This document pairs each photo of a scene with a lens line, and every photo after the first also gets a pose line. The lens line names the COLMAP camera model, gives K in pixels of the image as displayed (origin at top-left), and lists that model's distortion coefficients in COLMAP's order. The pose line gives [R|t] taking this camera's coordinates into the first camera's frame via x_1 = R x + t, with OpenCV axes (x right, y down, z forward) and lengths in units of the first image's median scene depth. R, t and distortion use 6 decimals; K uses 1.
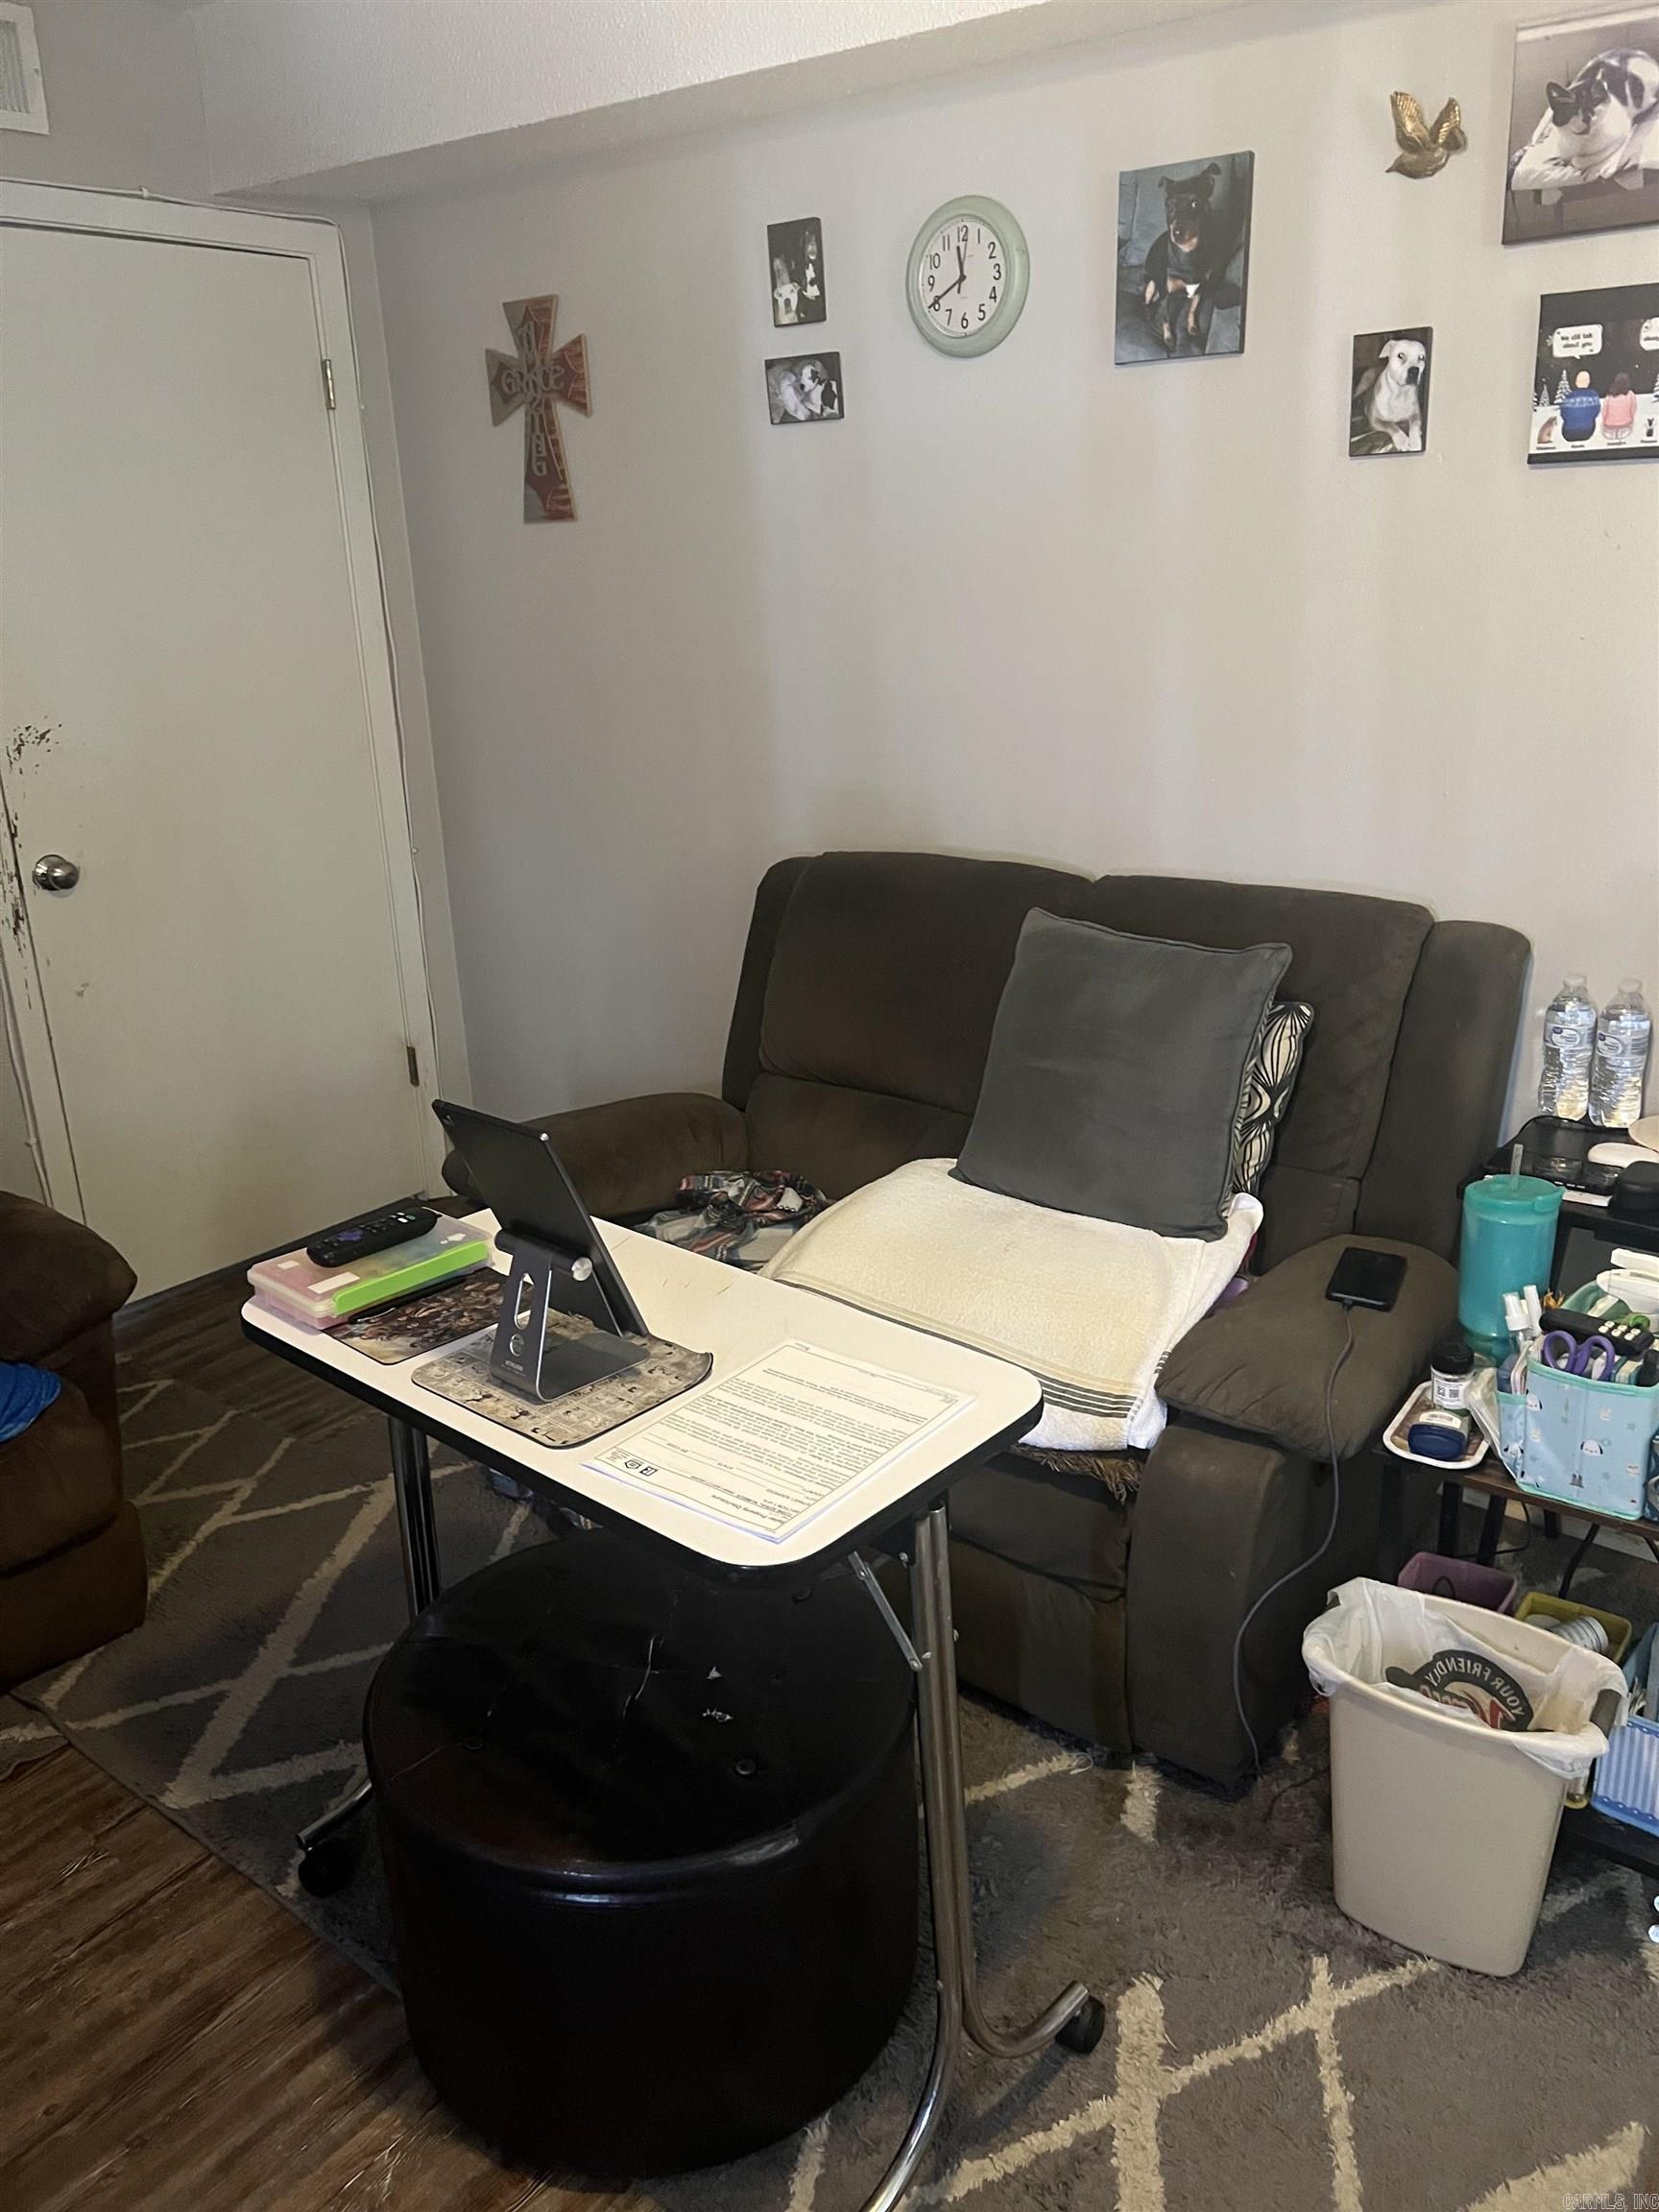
lens RADIAL K [[1665.2, 0, 837.6], [0, 1665.2, 1090.2], [0, 0, 1]] dist [0.043019, -0.050597]
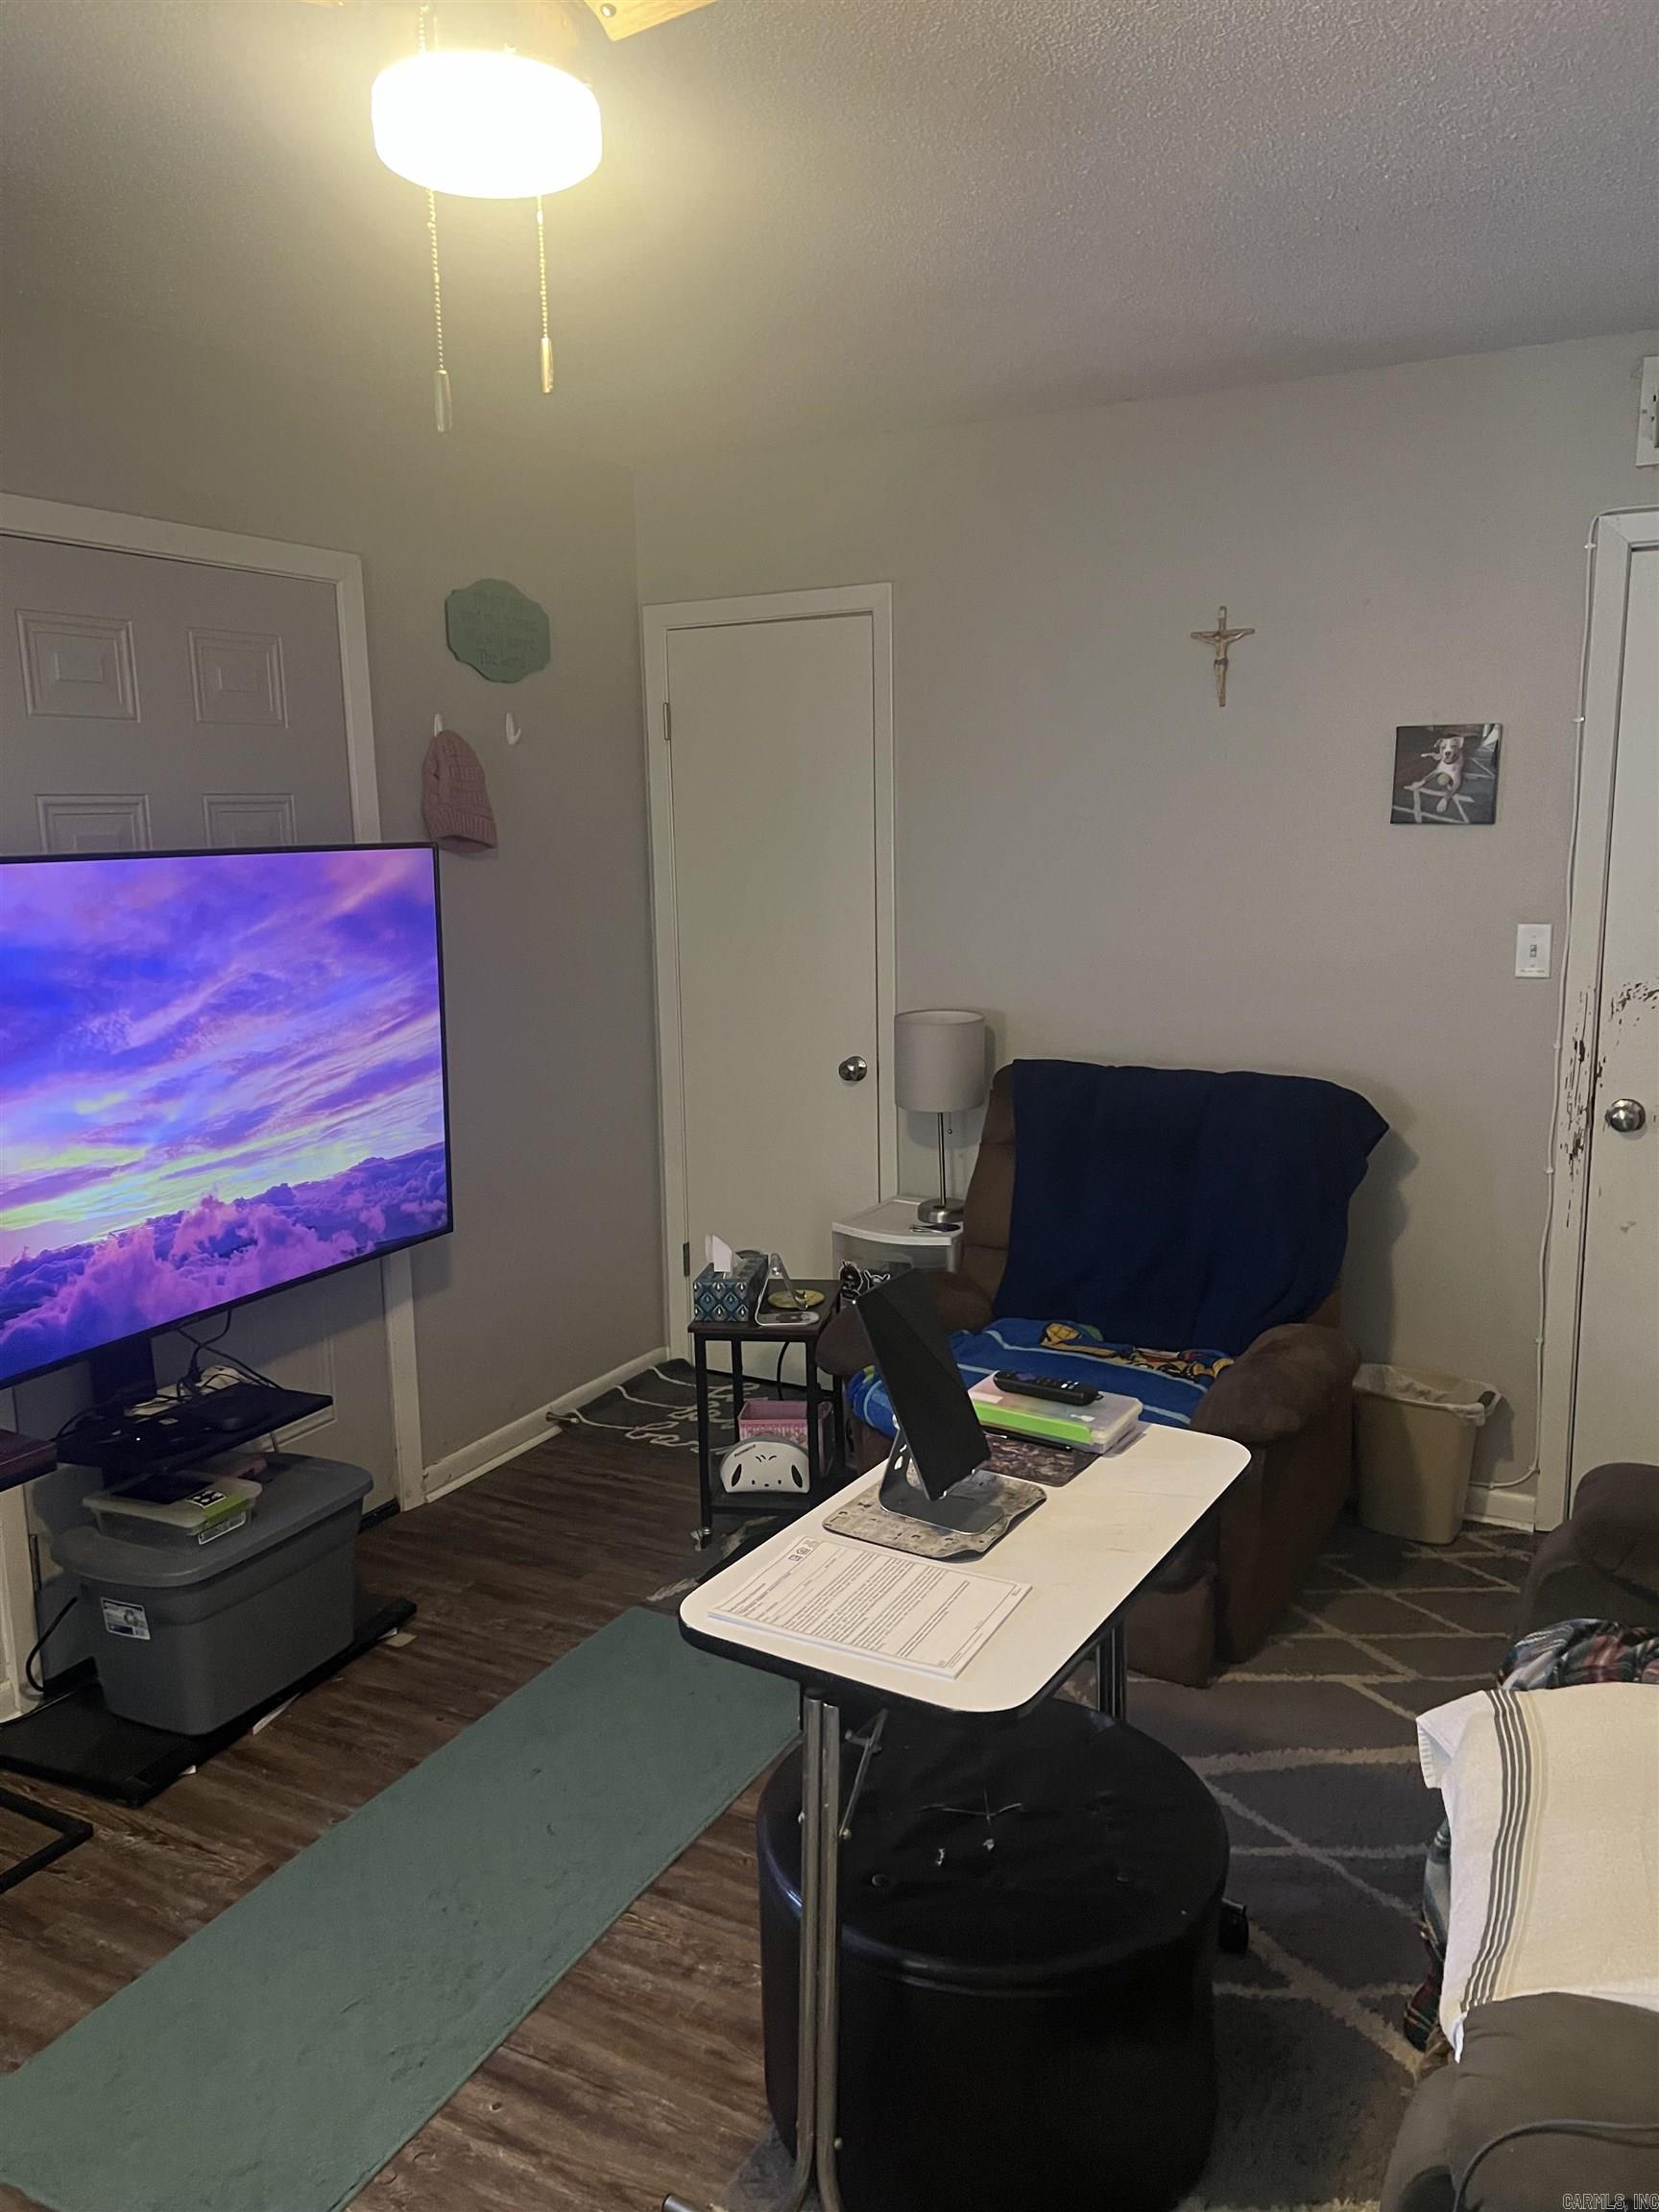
lens RADIAL K [[1640.1, 0, 821.2], [0, 1640.1, 1106.4], [0, 0, 1]] dist [0.000246, -0.002971]
pose [[0.163385, 0.197029, -0.966688, 0.594483], [-0.297151, 0.944180, 0.142218, -0.166044], [0.940748, 0.264016, 0.212812, 0.359167]]
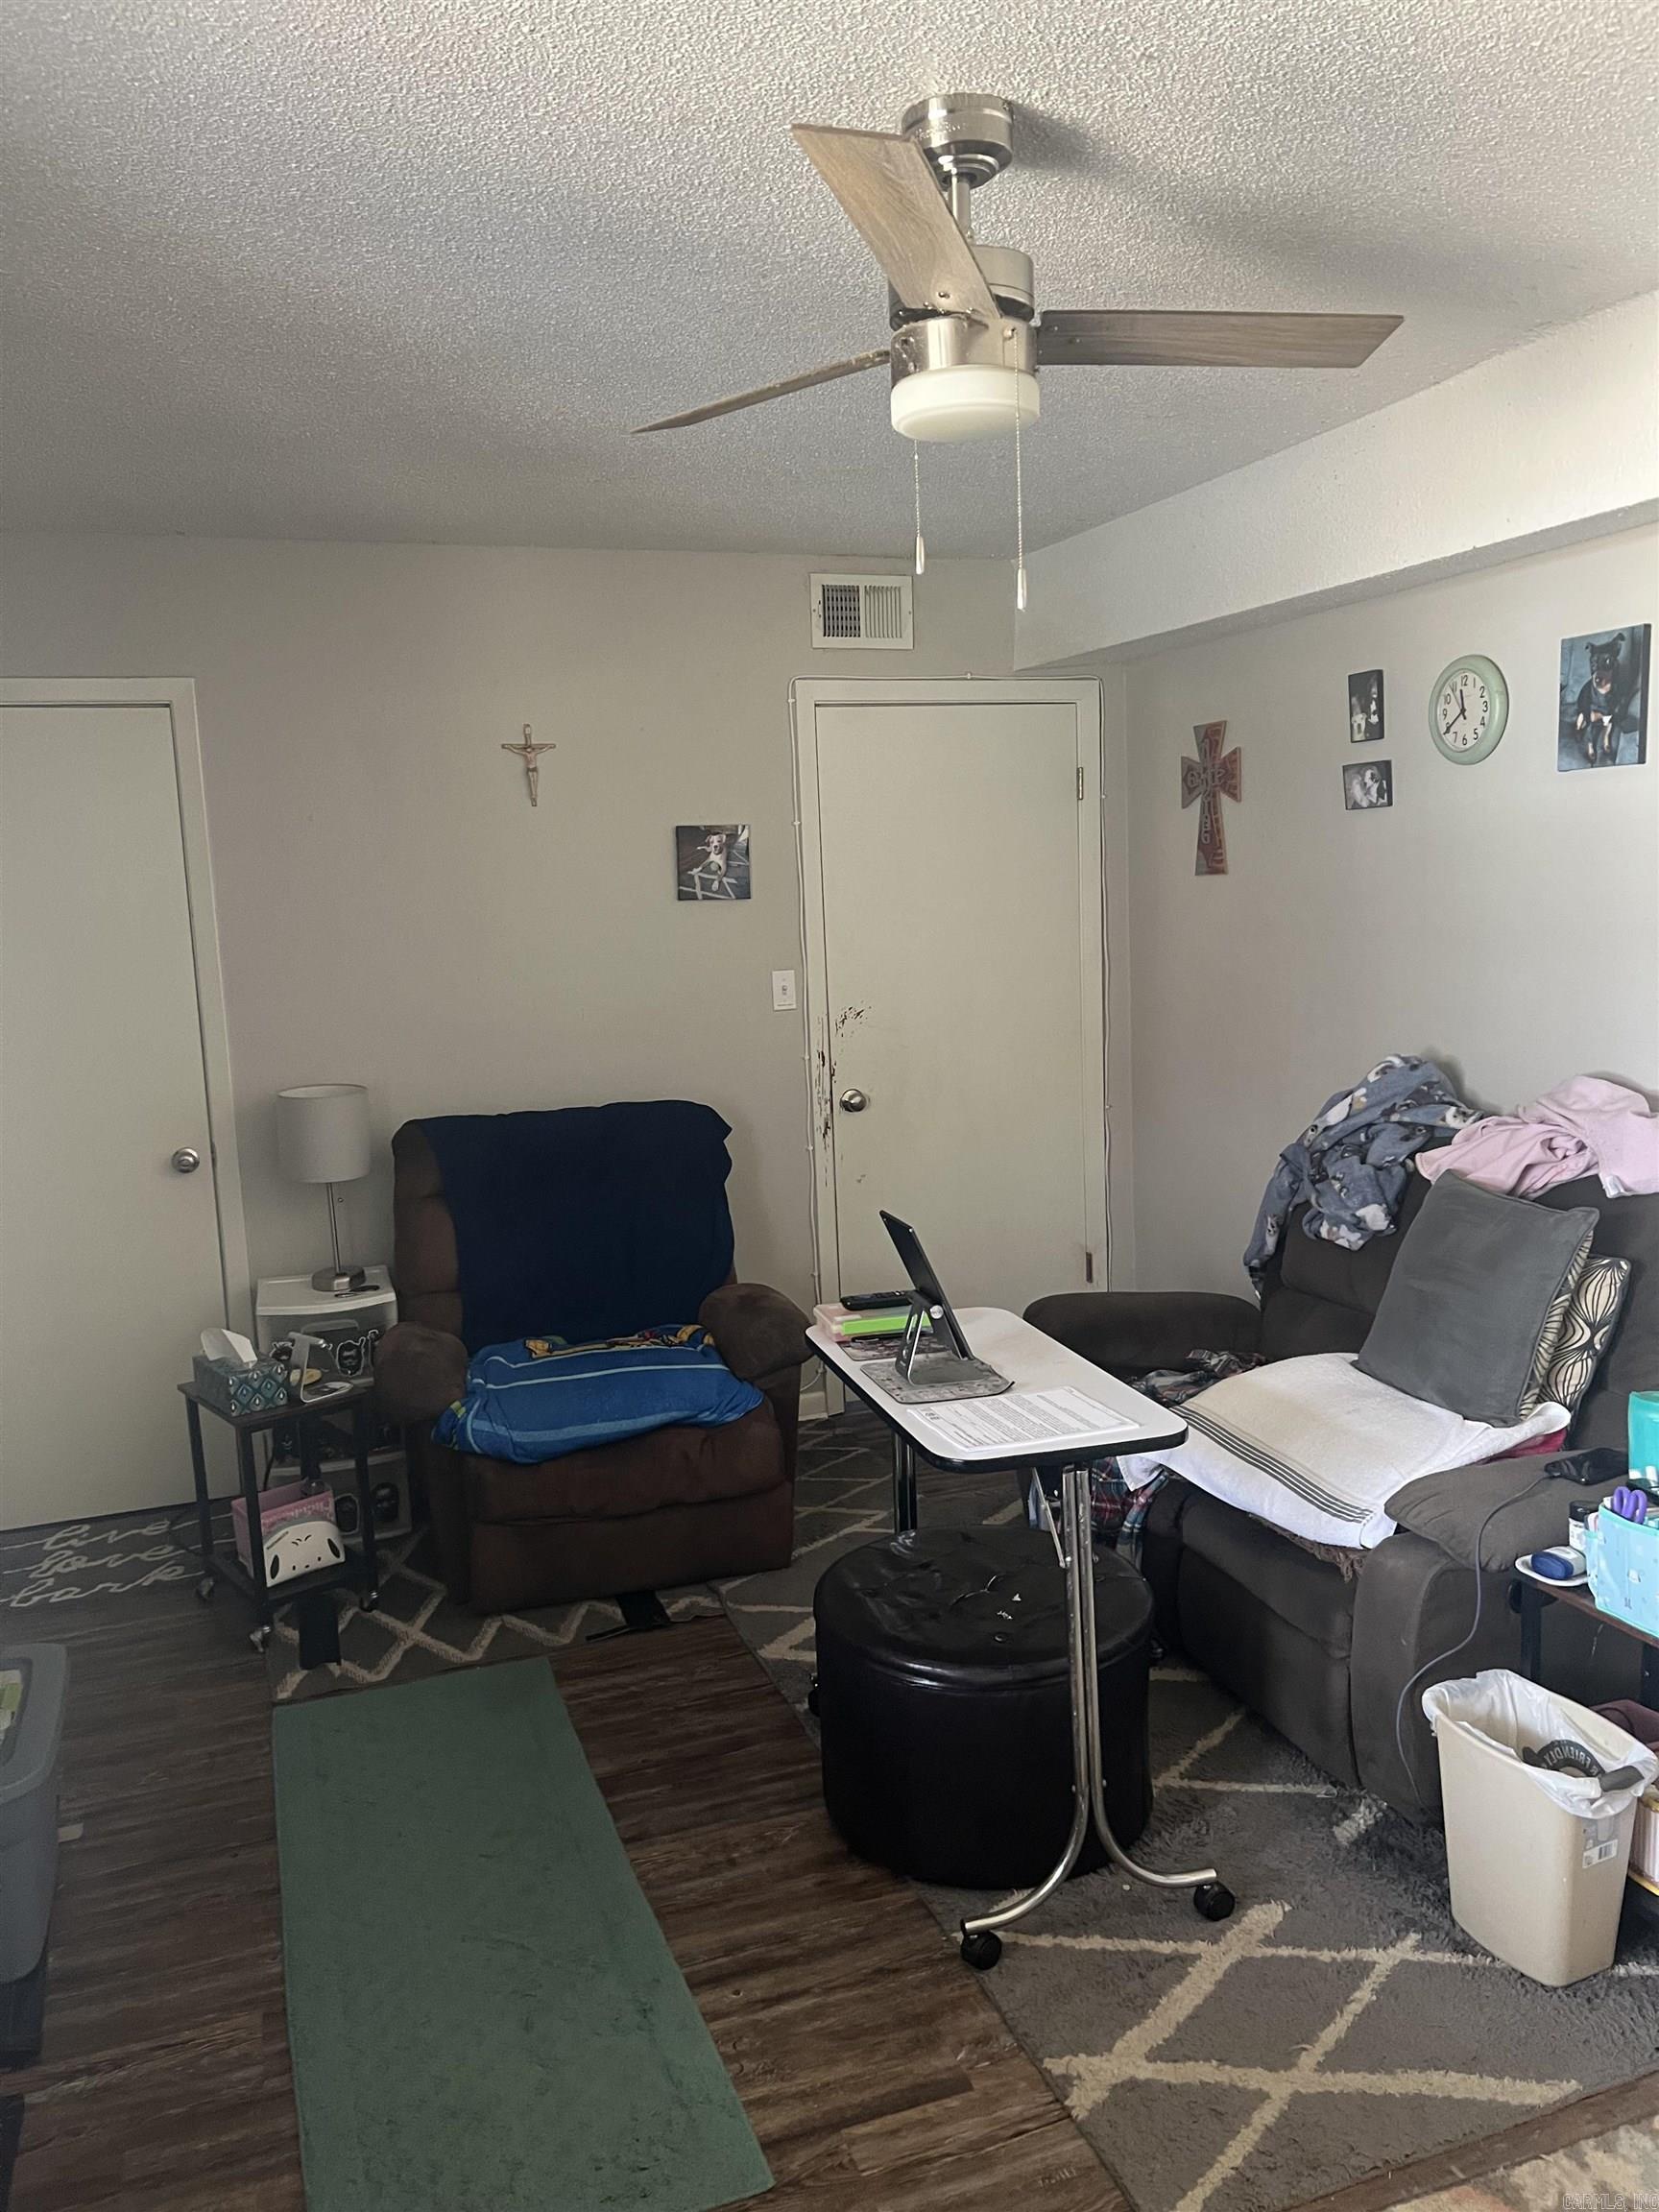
lens RADIAL K [[1665.2, 0, 837.6], [0, 1665.2, 1090.2], [0, 0, 1]] dist [0.043019, -0.050597]
pose [[0.847039, 0.065265, -0.527508, 0.405253], [-0.153423, 0.980212, -0.125082, 0.066769], [0.508906, 0.186881, 0.840292, -0.358859]]
